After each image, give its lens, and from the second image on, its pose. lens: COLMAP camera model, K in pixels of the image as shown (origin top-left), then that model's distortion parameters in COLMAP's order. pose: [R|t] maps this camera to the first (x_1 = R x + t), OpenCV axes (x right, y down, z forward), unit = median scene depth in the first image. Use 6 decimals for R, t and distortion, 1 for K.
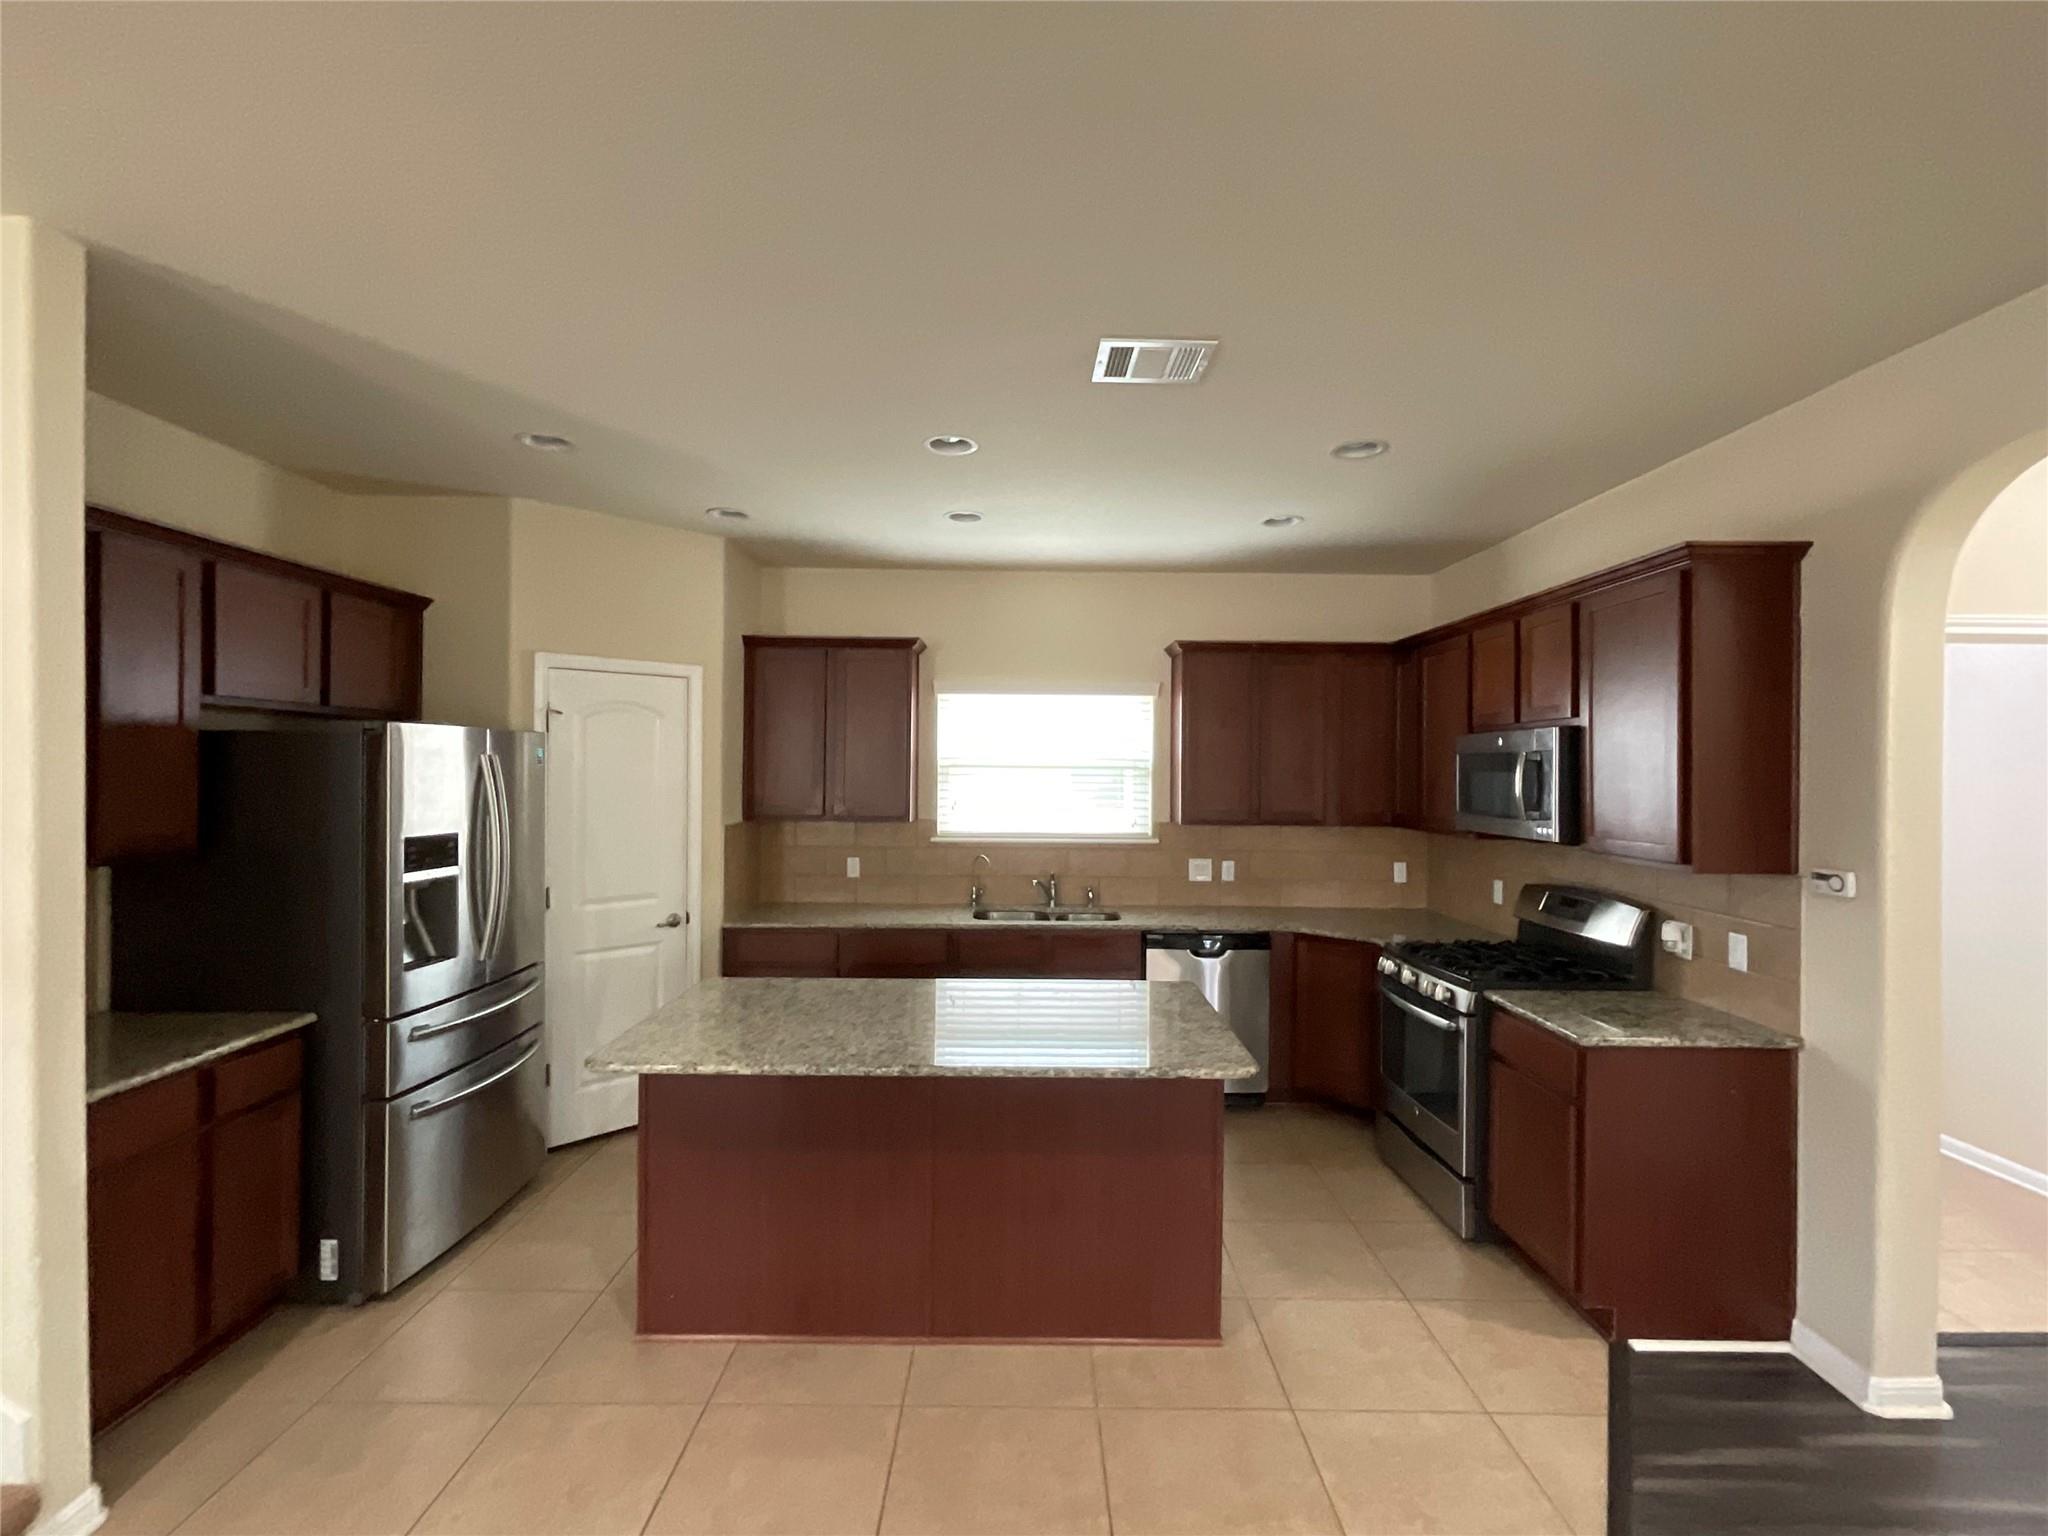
lens RADIAL K [[921.9, 0, 1024.3], [0, 921.9, 761.9], [0, 0, 1]] dist [-0.001702, -0.000301]
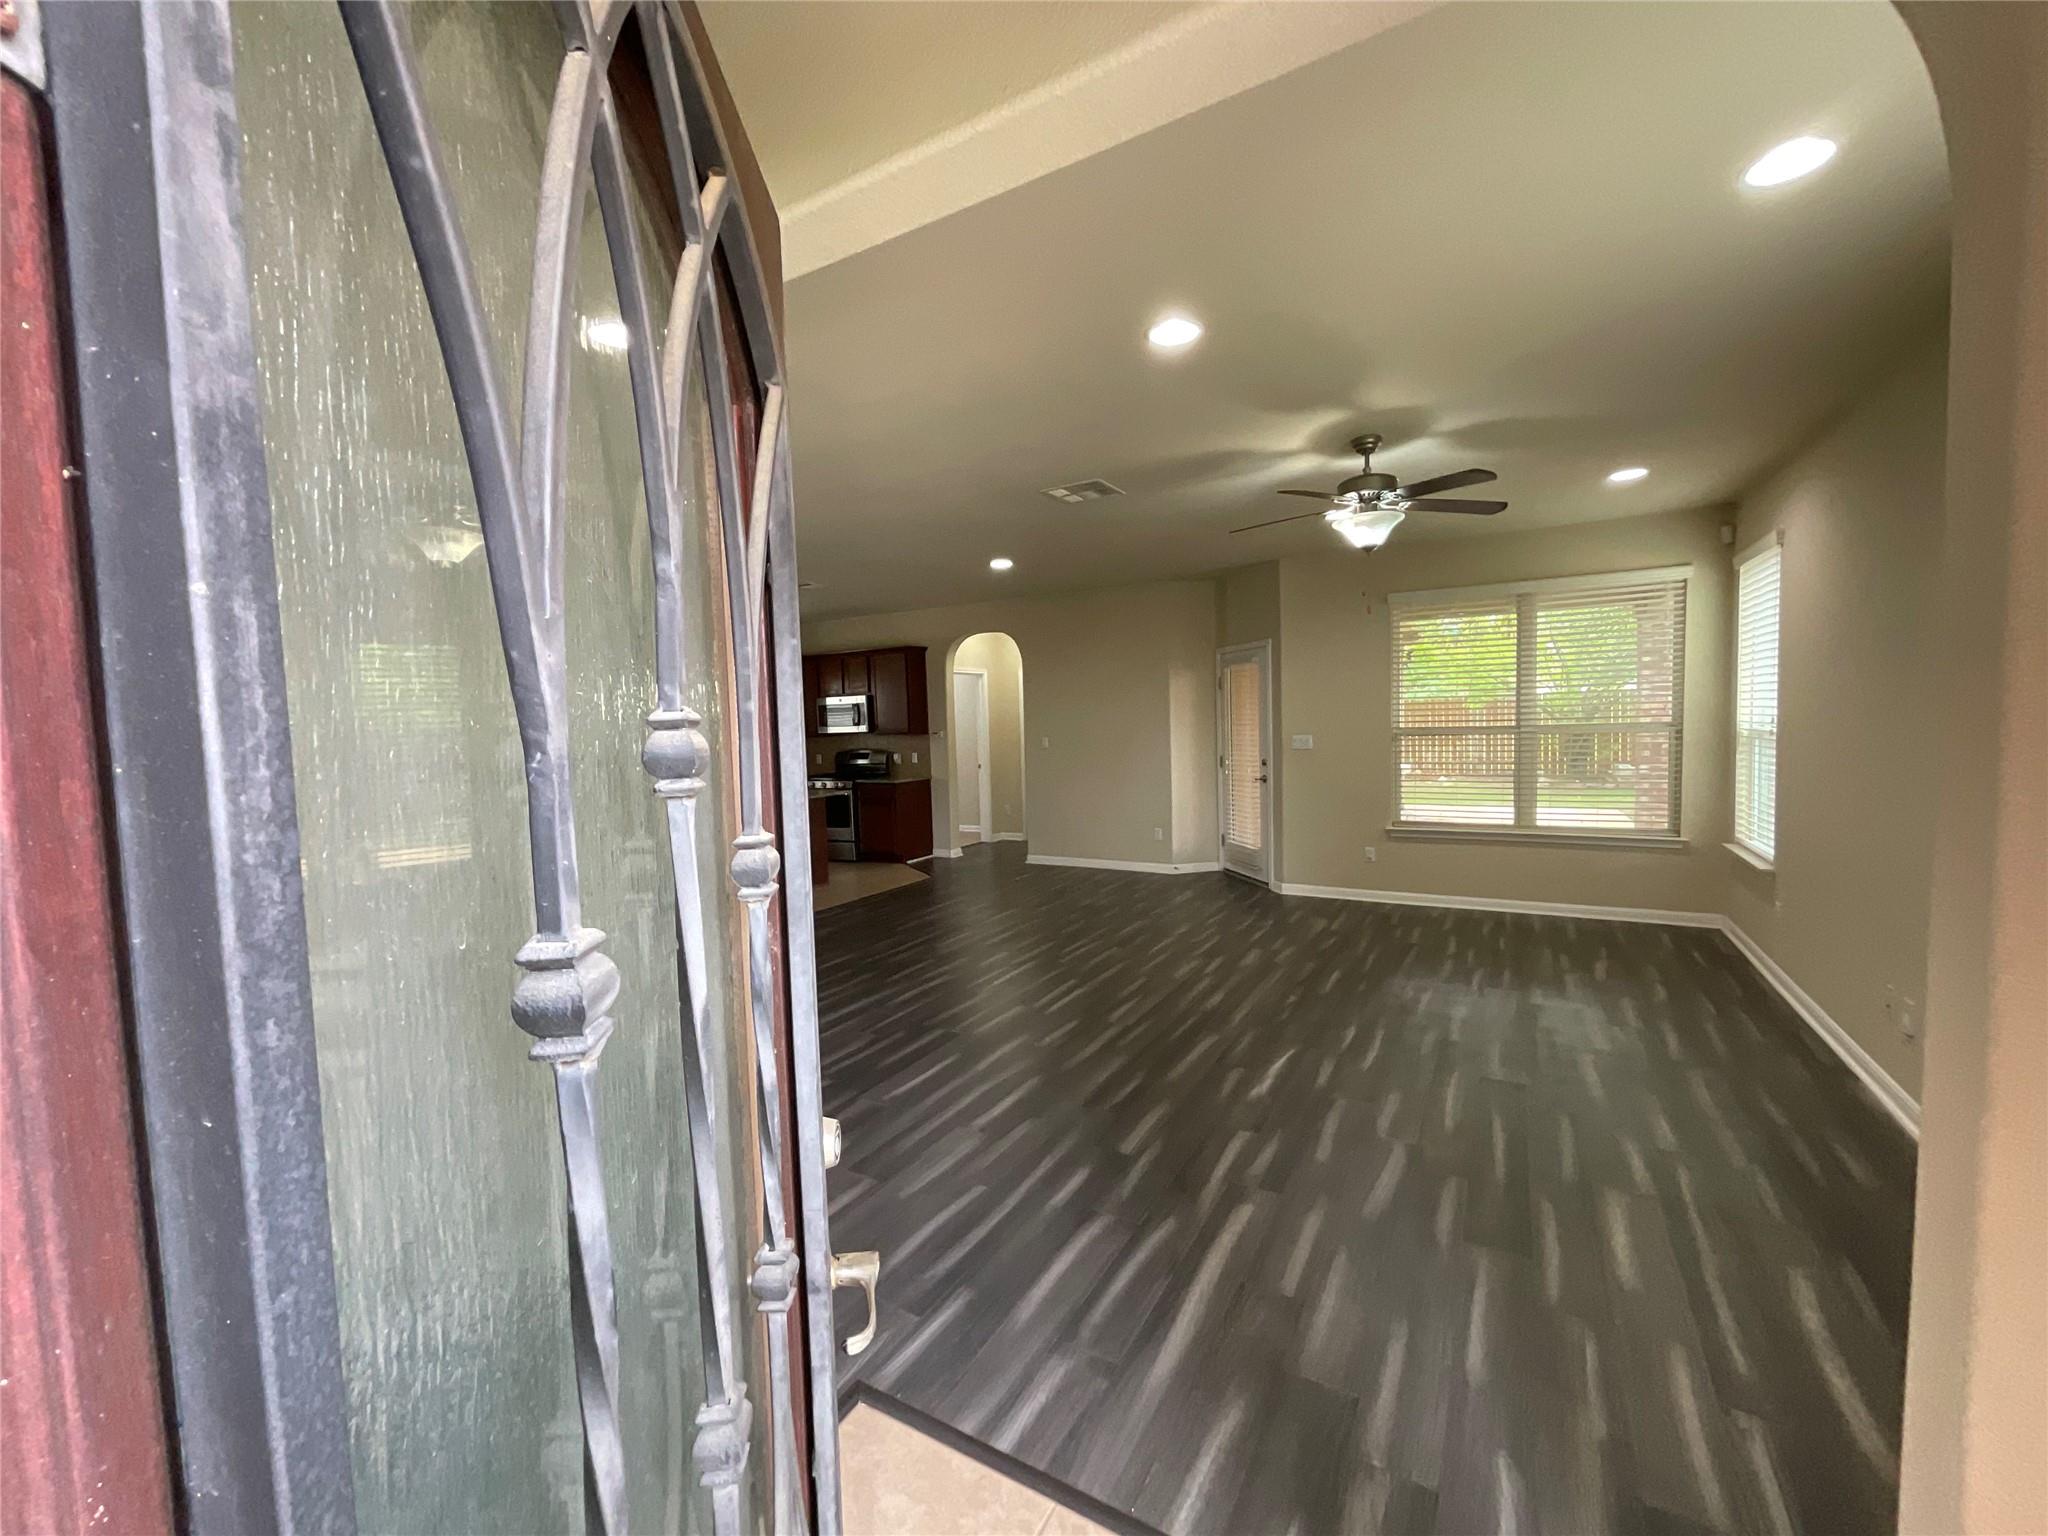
lens RADIAL K [[827.6, 0, 1029.5], [0, 827.6, 768.0], [0, 0, 1]] dist [-0.000130, -0.000759]
pose [[0.506534, -0.075766, 0.858885, -1.603577], [0.031175, 0.997090, 0.069571, 0.030626], [-0.861656, -0.008464, 0.507422, -0.929467]]
